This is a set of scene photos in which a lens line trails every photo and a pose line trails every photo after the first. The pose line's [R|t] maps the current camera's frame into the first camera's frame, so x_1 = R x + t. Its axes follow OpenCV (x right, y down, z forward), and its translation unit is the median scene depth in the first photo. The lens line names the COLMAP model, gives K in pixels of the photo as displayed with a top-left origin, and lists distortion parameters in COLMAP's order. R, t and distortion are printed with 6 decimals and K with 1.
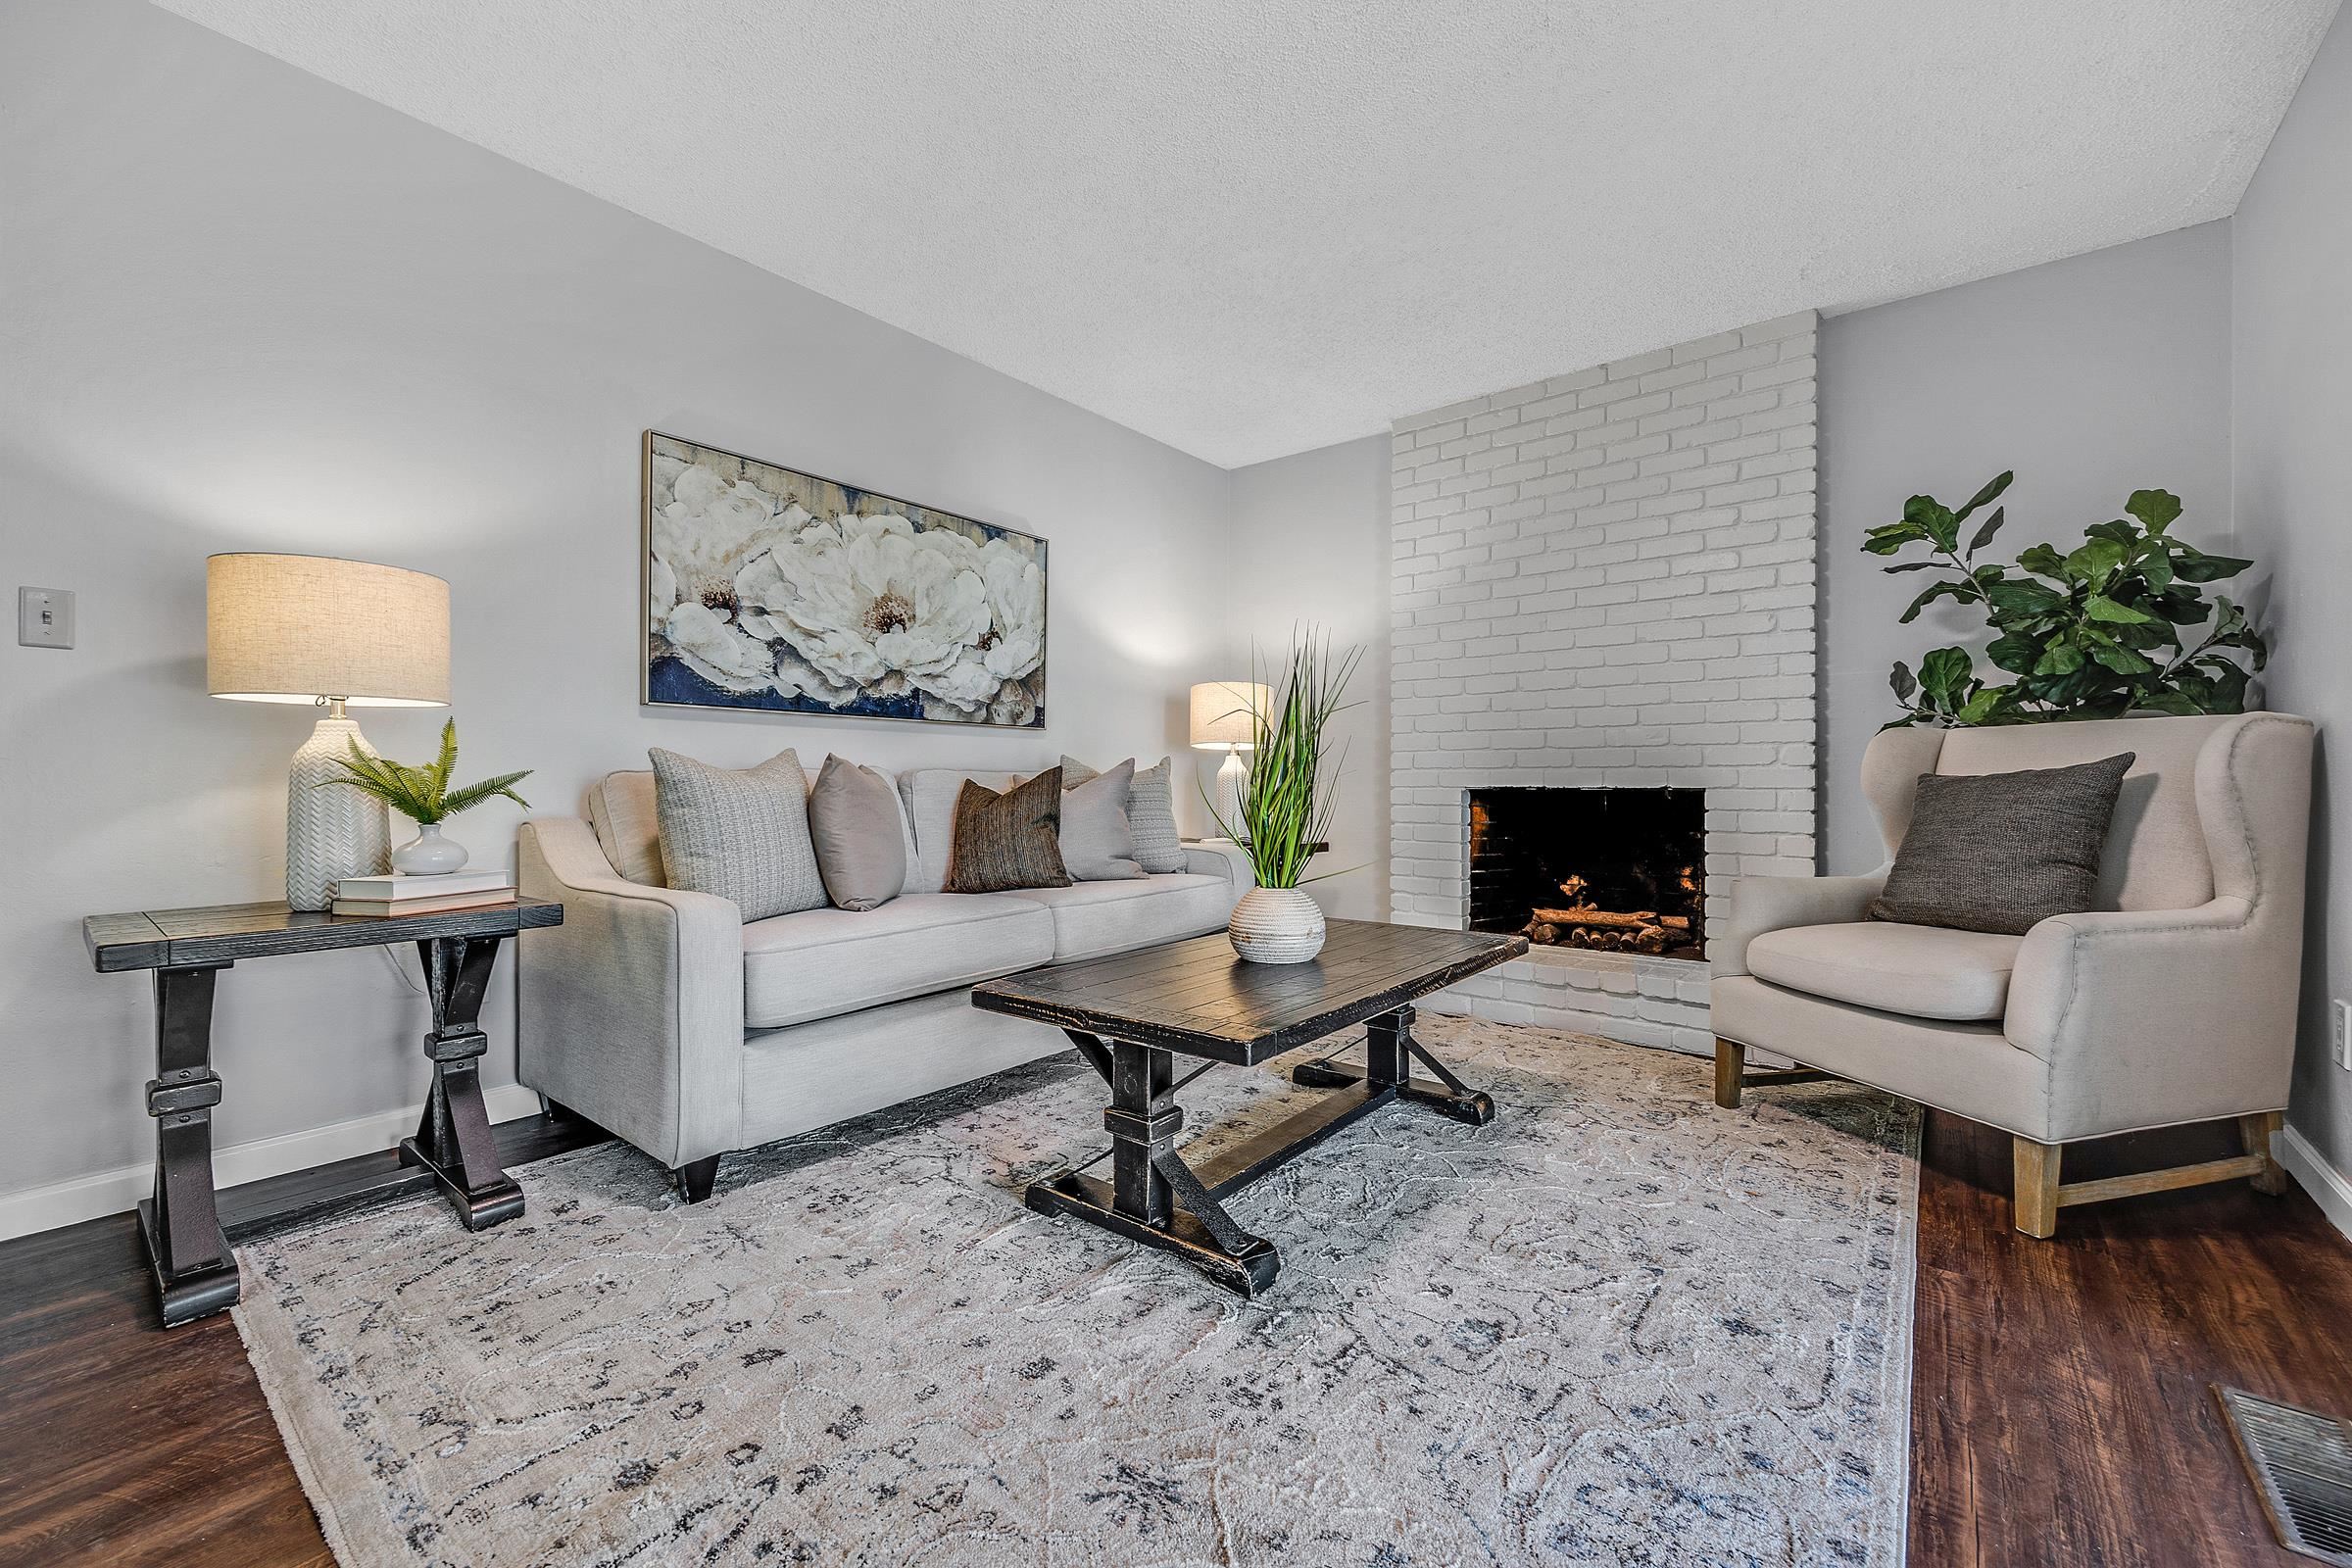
lens RADIAL K [[940.9, 0, 1184.7], [0, 940.9, 783.6], [0, 0, 1]] dist [-0.002864, 0.001070]
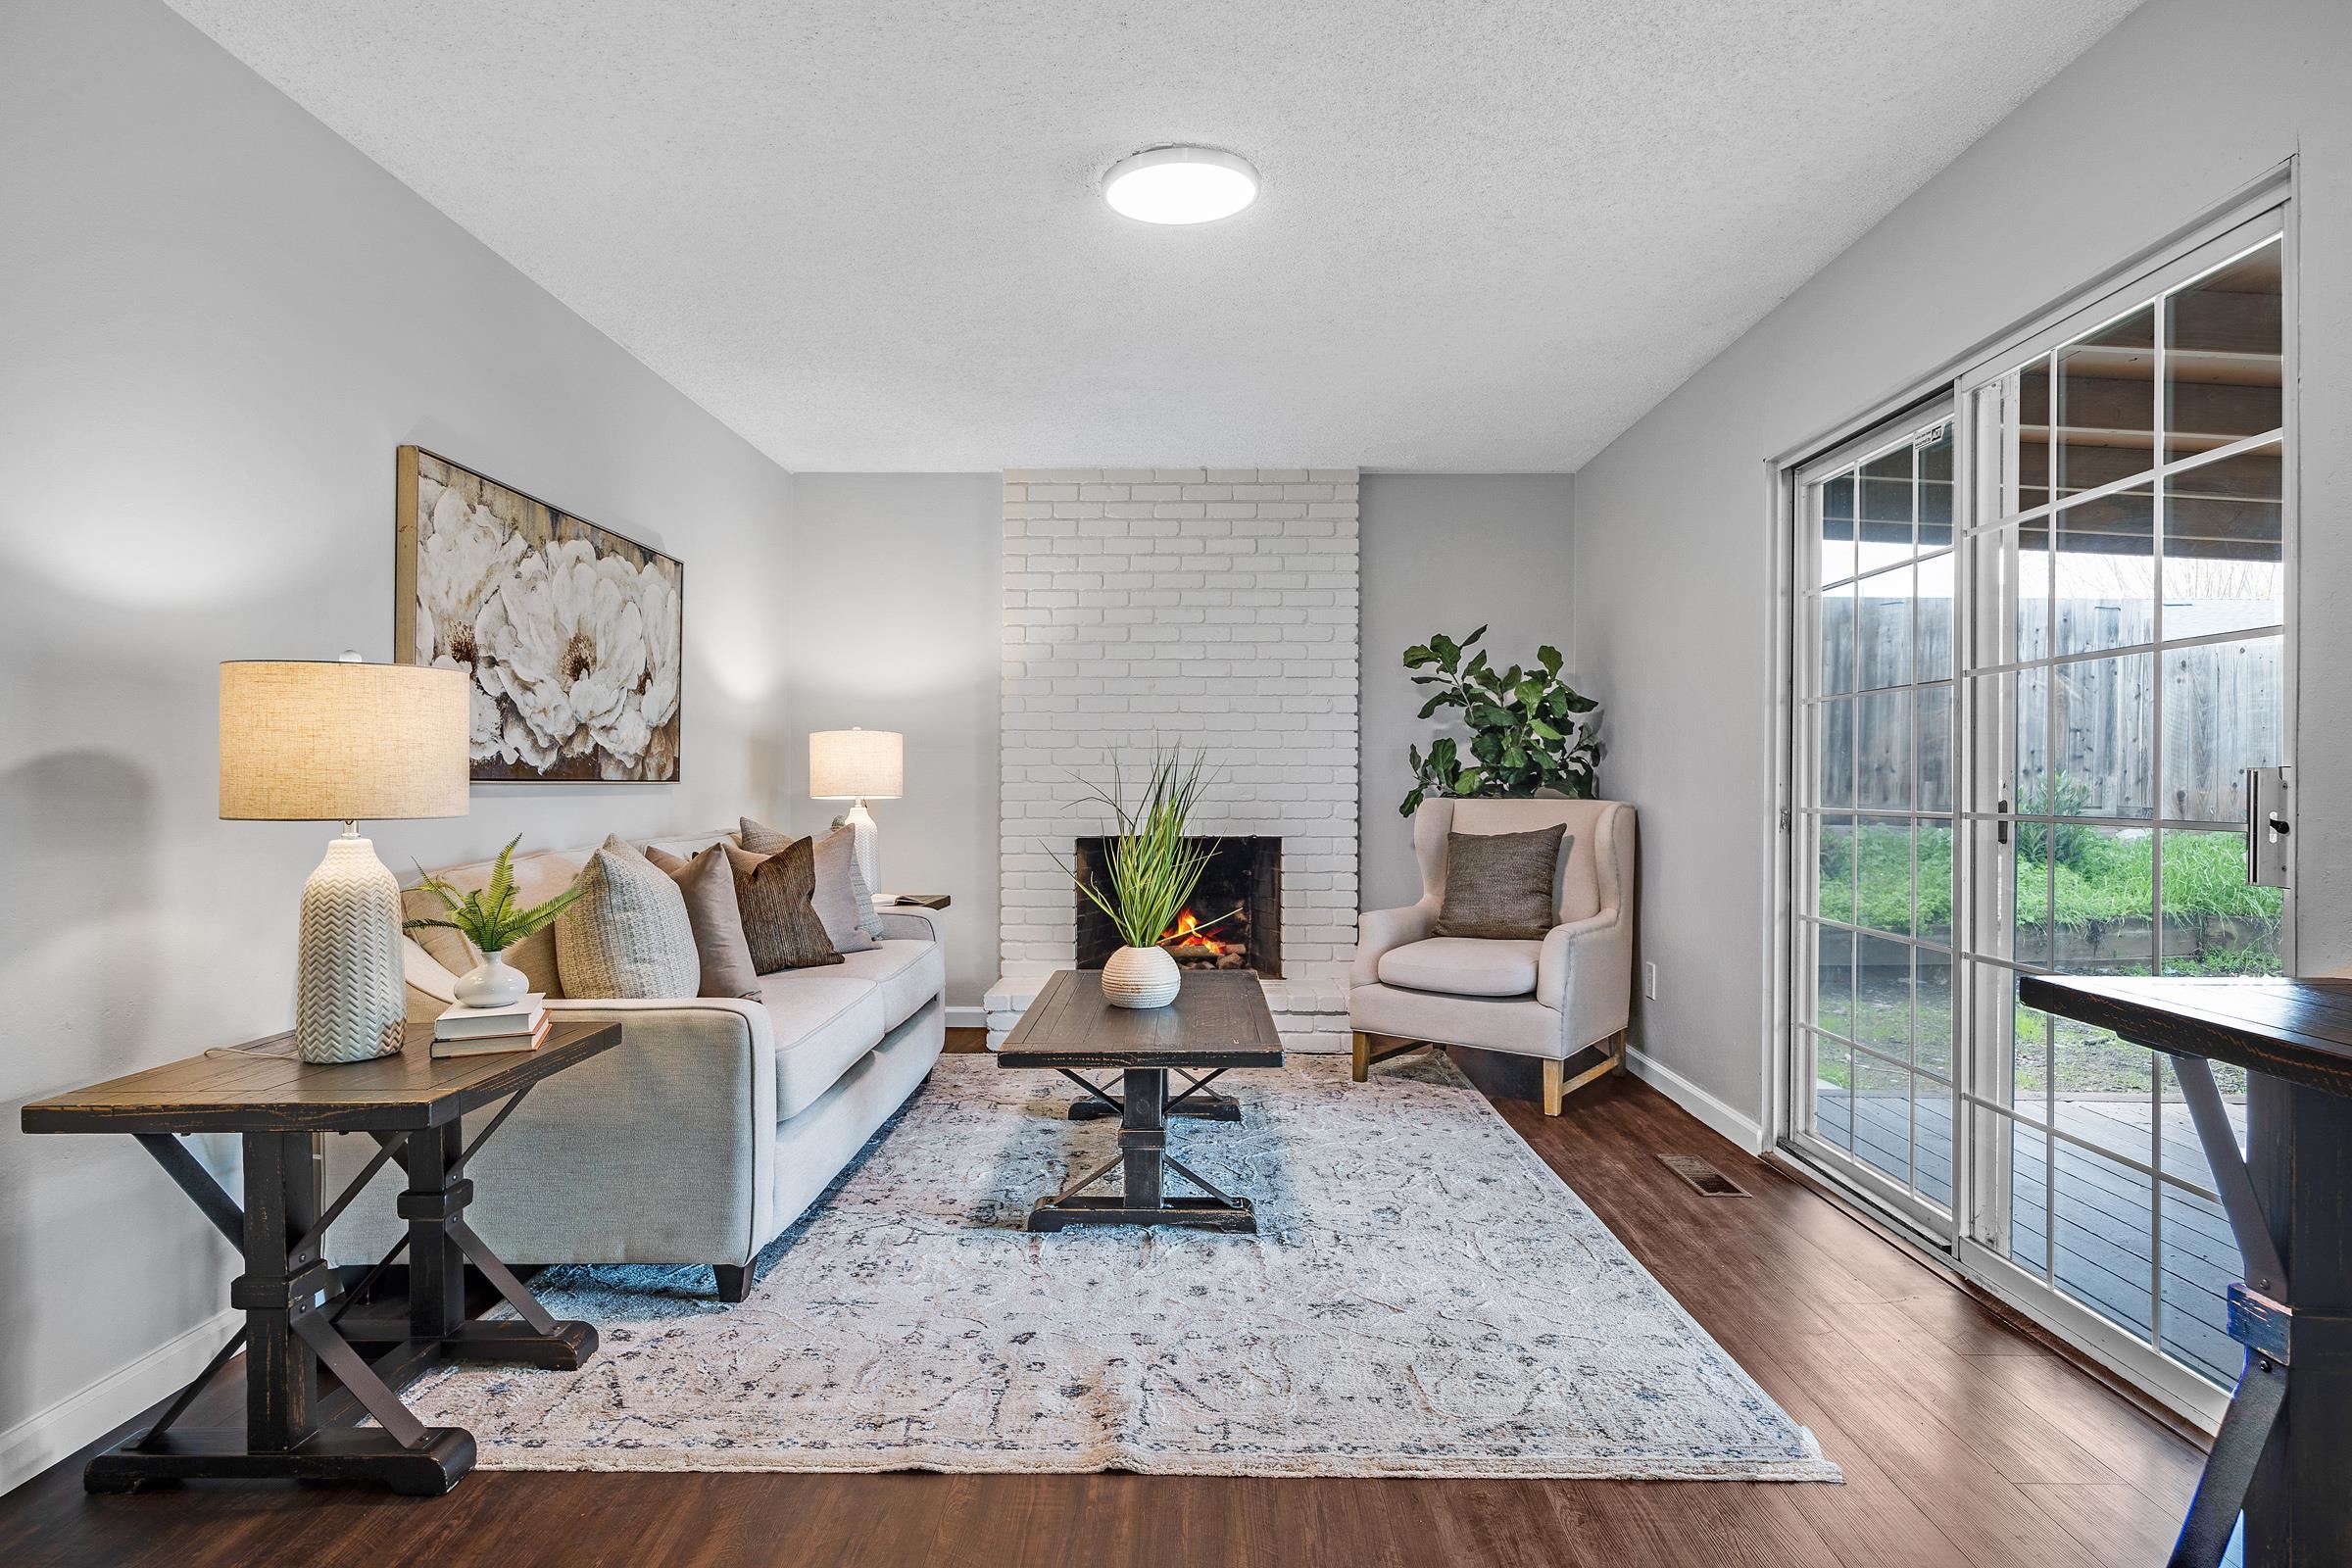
lens RADIAL K [[1270.1, 0, 1180.9], [0, 1270.1, 785.4], [0, 0, 1]] dist [-0.008317, -0.001937]
pose [[0.788400, -0.001109, 0.615162, -0.706583], [-0.000672, 0.999996, 0.002665, -0.083736], [-0.615162, -0.002515, 0.788396, -0.269186]]
